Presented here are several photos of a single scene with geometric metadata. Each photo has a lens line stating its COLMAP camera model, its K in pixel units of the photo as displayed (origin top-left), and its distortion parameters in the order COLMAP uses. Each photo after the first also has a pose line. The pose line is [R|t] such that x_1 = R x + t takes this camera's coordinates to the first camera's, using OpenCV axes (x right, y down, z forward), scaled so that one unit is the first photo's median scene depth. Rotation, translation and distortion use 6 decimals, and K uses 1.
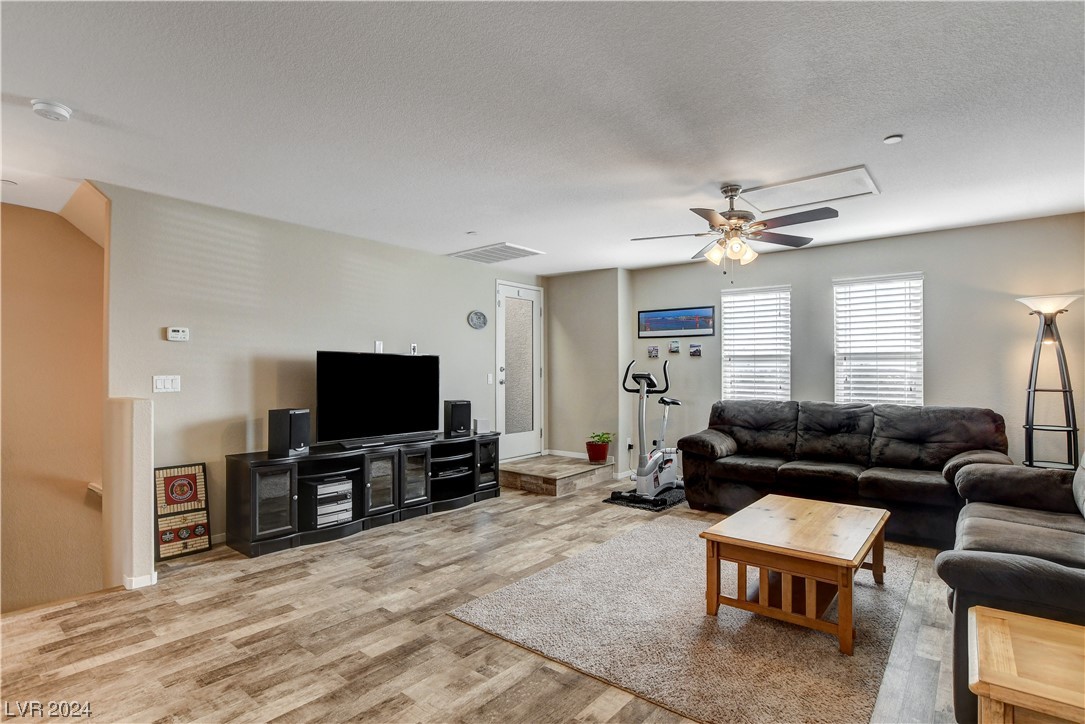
lens RADIAL K [[514.9, 0, 541.0], [0, 514.9, 362.3], [0, 0, 1]] dist [-0.022288, 0.000951]
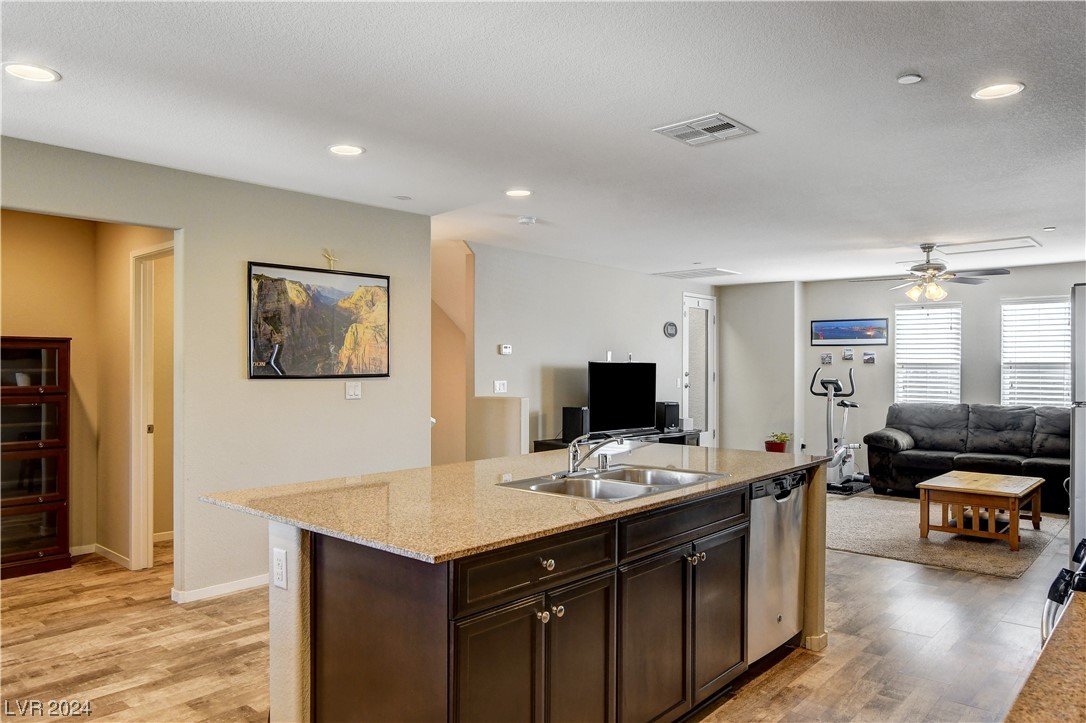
lens RADIAL K [[730.0, 0, 542.5], [0, 730.0, 363.8], [0, 0, 1]] dist [0.008524, 0.002718]
pose [[0.999699, 0.004256, -0.024145, -0.412432], [-0.004007, 0.999938, 0.010357, -0.027850], [0.024188, -0.010257, 0.999655, -0.665144]]
